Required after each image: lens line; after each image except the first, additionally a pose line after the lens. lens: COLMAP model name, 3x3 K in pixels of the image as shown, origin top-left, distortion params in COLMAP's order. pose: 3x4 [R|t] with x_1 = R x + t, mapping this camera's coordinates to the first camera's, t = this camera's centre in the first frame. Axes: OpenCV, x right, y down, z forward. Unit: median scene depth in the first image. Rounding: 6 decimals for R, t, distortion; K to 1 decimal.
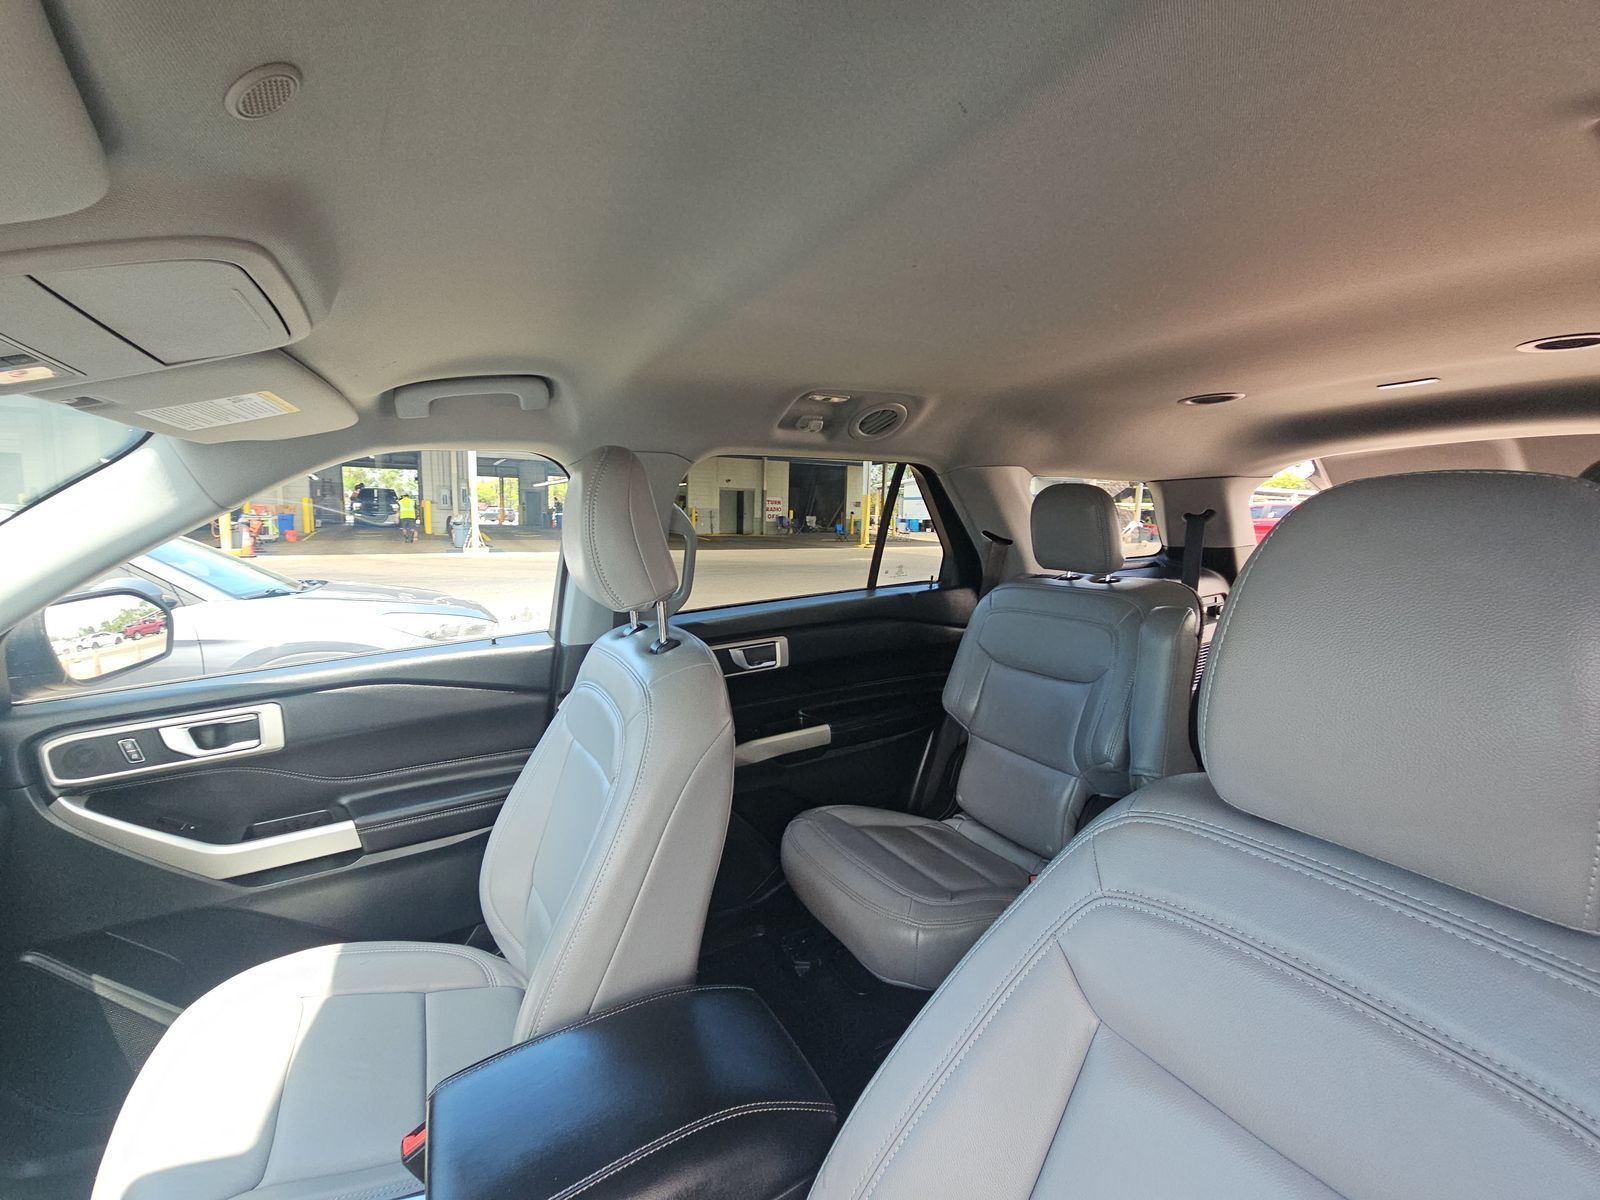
lens RADIAL K [[655.3, 0, 800.0], [0, 655.3, 600.0], [0, 0, 1]] dist [-0.001600, -0.000730]
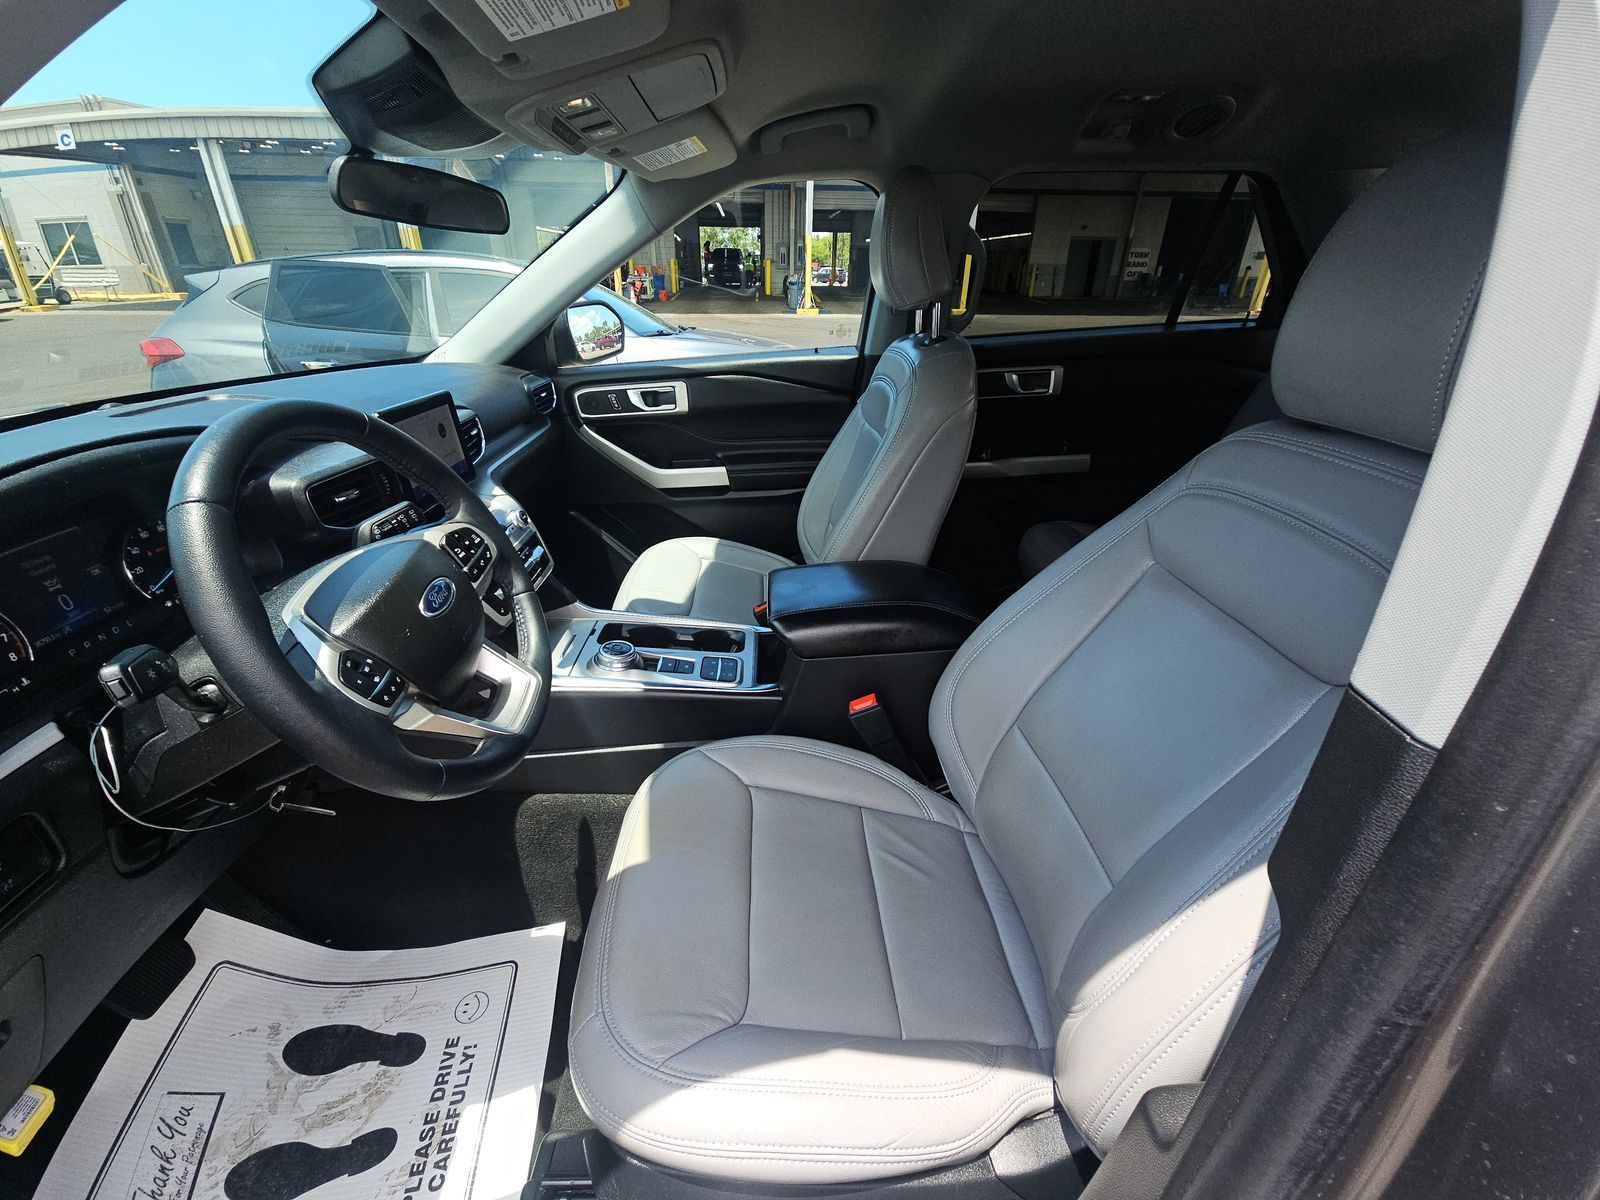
lens RADIAL K [[661.8, 0, 792.0], [0, 661.8, 598.0], [0, 0, 1]] dist [-0.000740, -0.000278]
pose [[0.887151, 0.194680, -0.418406, 0.096922], [-0.050857, 0.942383, 0.330648, 0.066800], [0.458669, -0.272055, 0.845937, -0.191567]]
